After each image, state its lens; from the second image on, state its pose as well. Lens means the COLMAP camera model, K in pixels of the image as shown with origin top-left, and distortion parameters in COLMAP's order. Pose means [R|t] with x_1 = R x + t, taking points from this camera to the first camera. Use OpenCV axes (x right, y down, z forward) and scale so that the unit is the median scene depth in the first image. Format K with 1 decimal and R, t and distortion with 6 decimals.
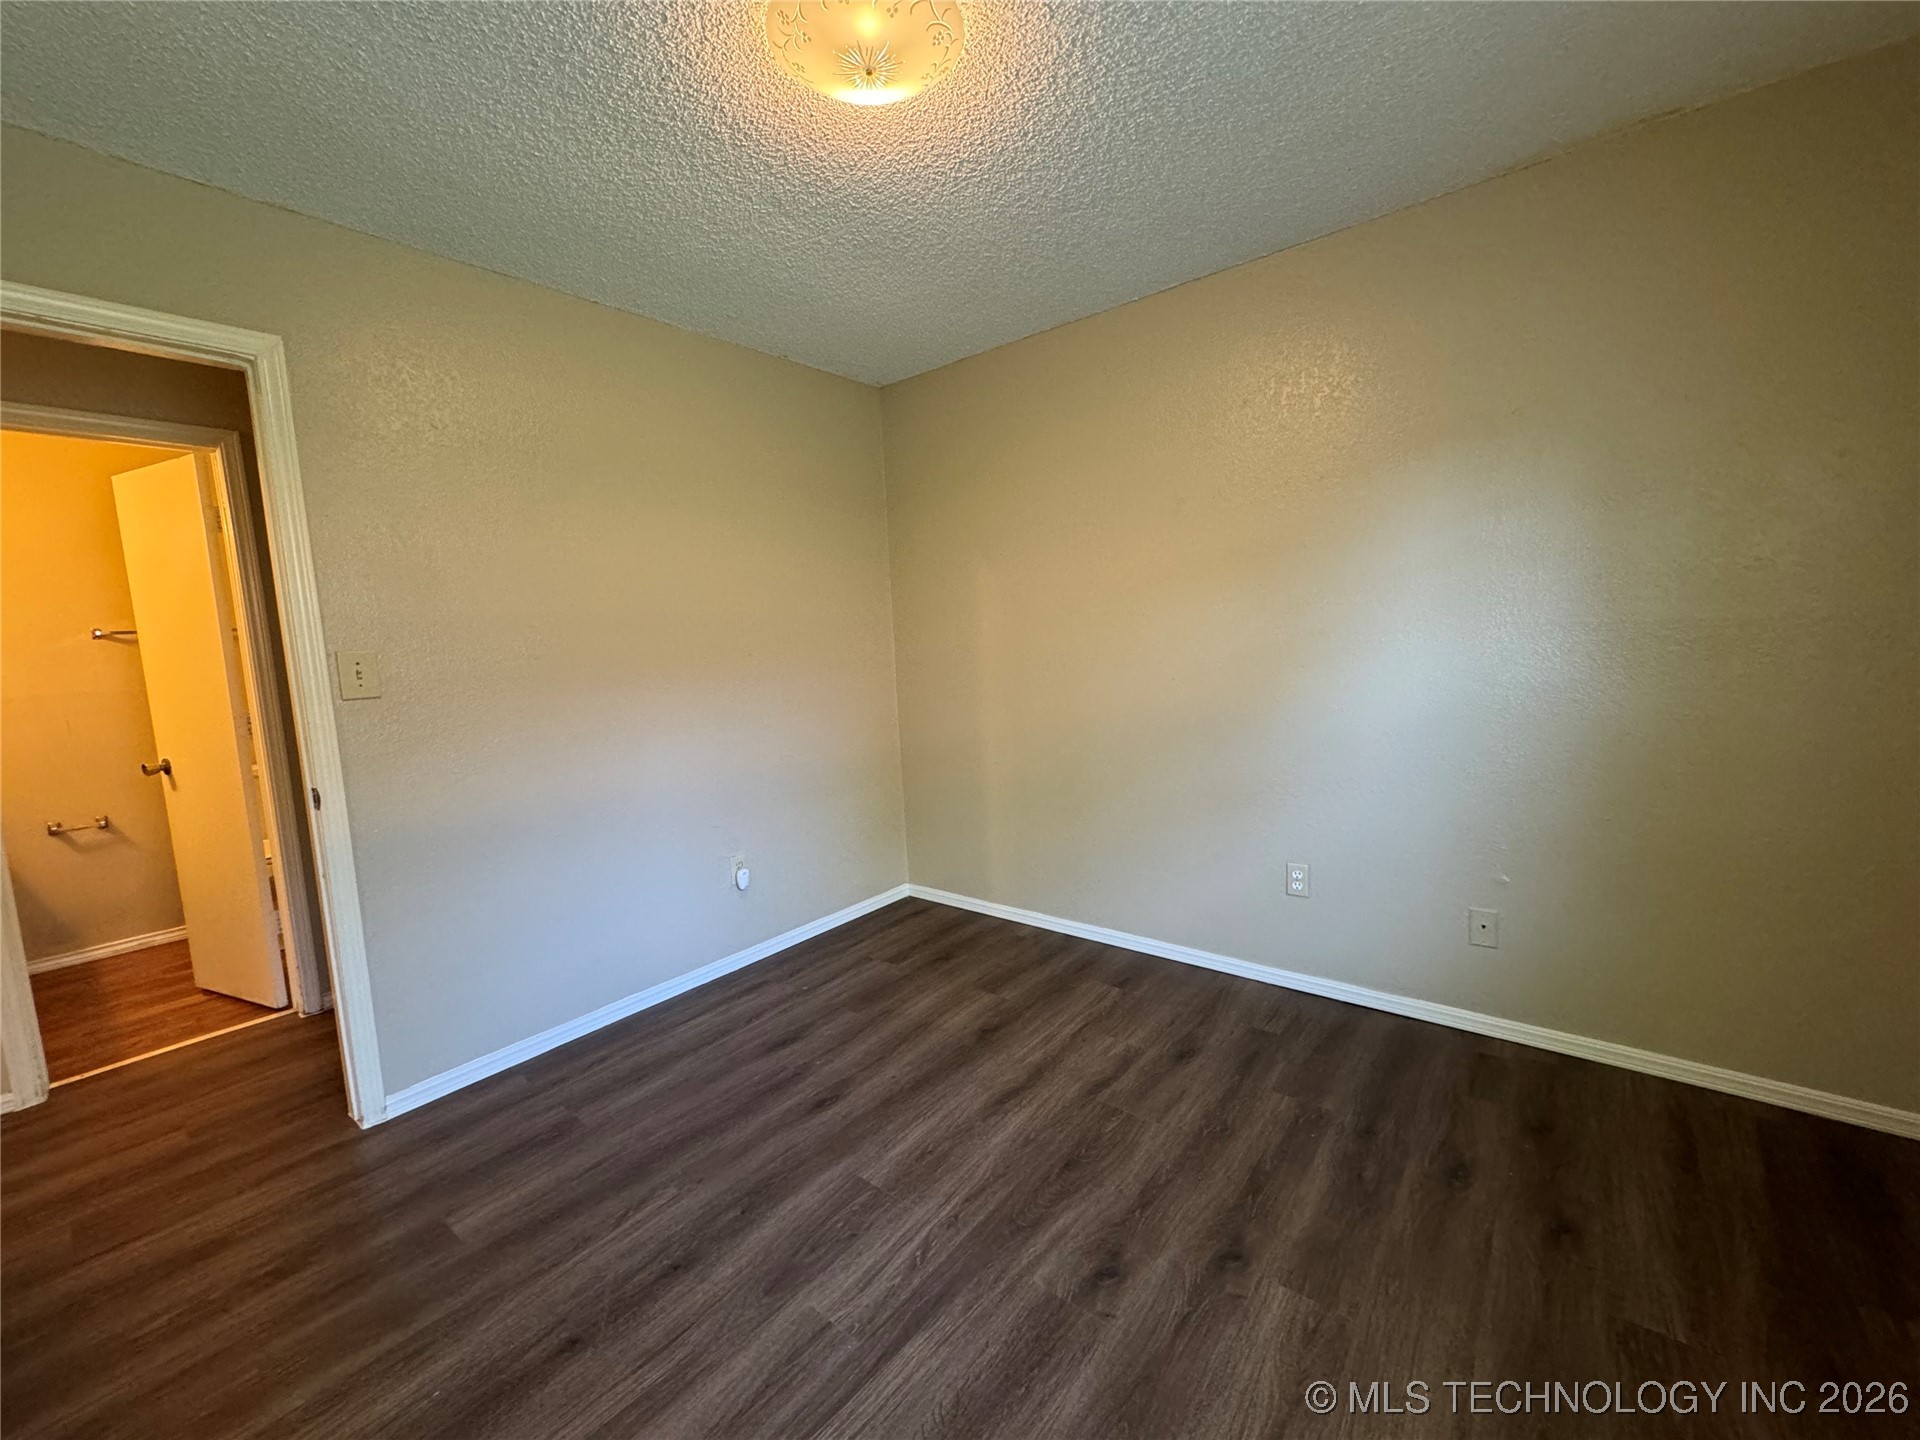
lens RADIAL K [[766.5, 0, 962.9], [0, 766.5, 720.2], [0, 0, 1]] dist [-0.001065, 0.000699]
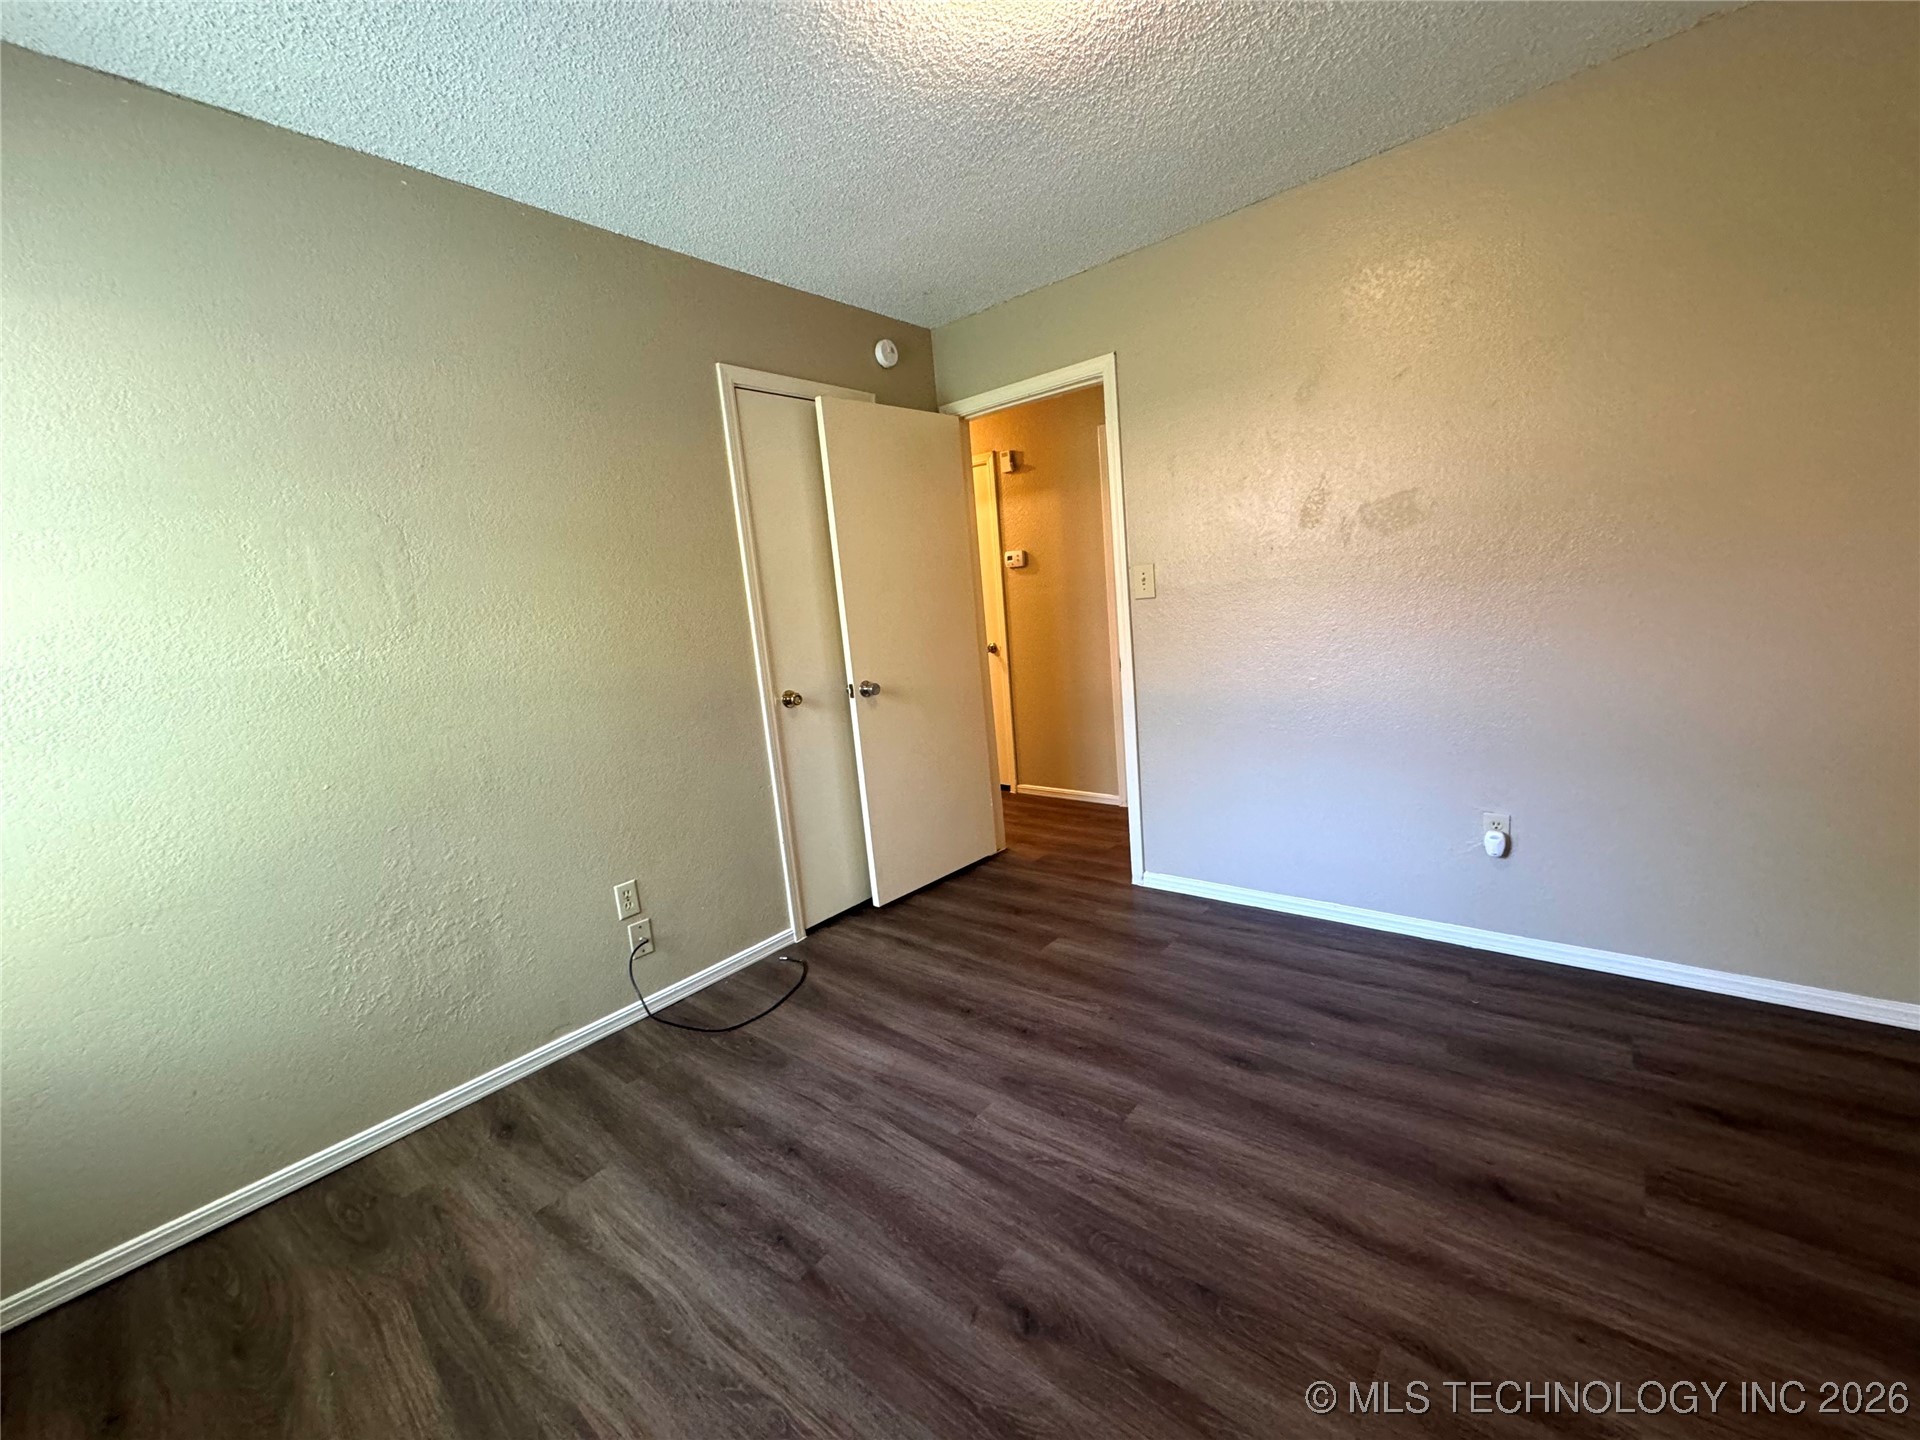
lens RADIAL K [[766.5, 0, 956.4], [0, 766.5, 720.9], [0, 0, 1]] dist [-0.001065, 0.000699]
pose [[-0.014285, 0.204002, -0.978866, 0.776974], [-0.023735, 0.978621, 0.204297, -0.102323], [0.999616, 0.026152, -0.009138, 0.784606]]
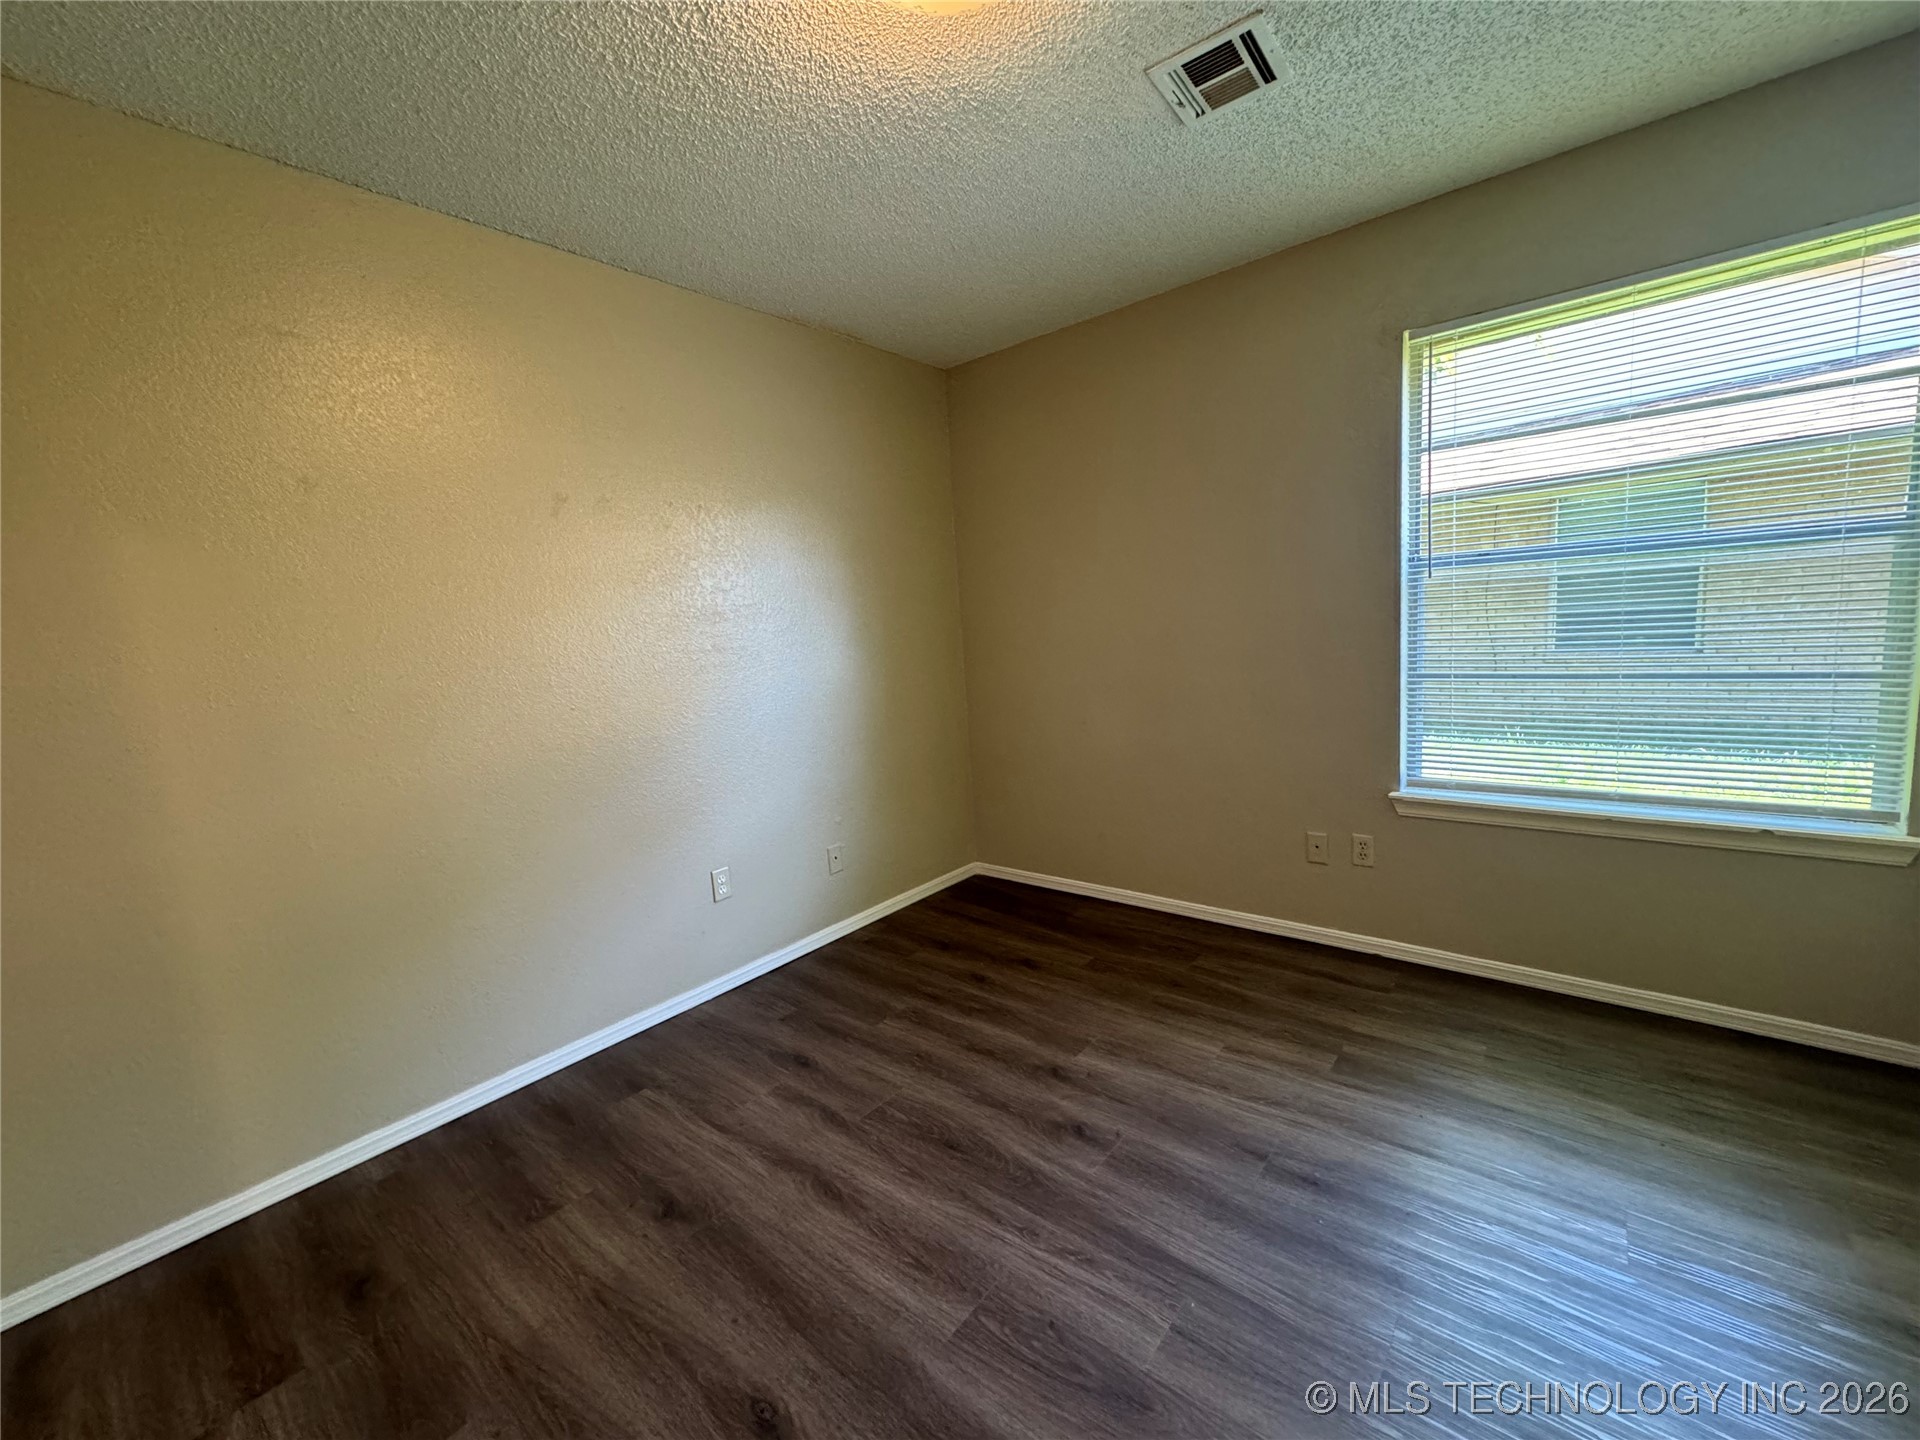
lens RADIAL K [[766.5, 0, 958.7], [0, 766.5, 721.2], [0, 0, 1]] dist [-0.001065, 0.000699]
pose [[0.015192, -0.081541, 0.996554, -0.857753], [0.178508, 0.980879, 0.077538, -0.049465], [-0.983821, 0.176715, 0.029457, 0.894973]]
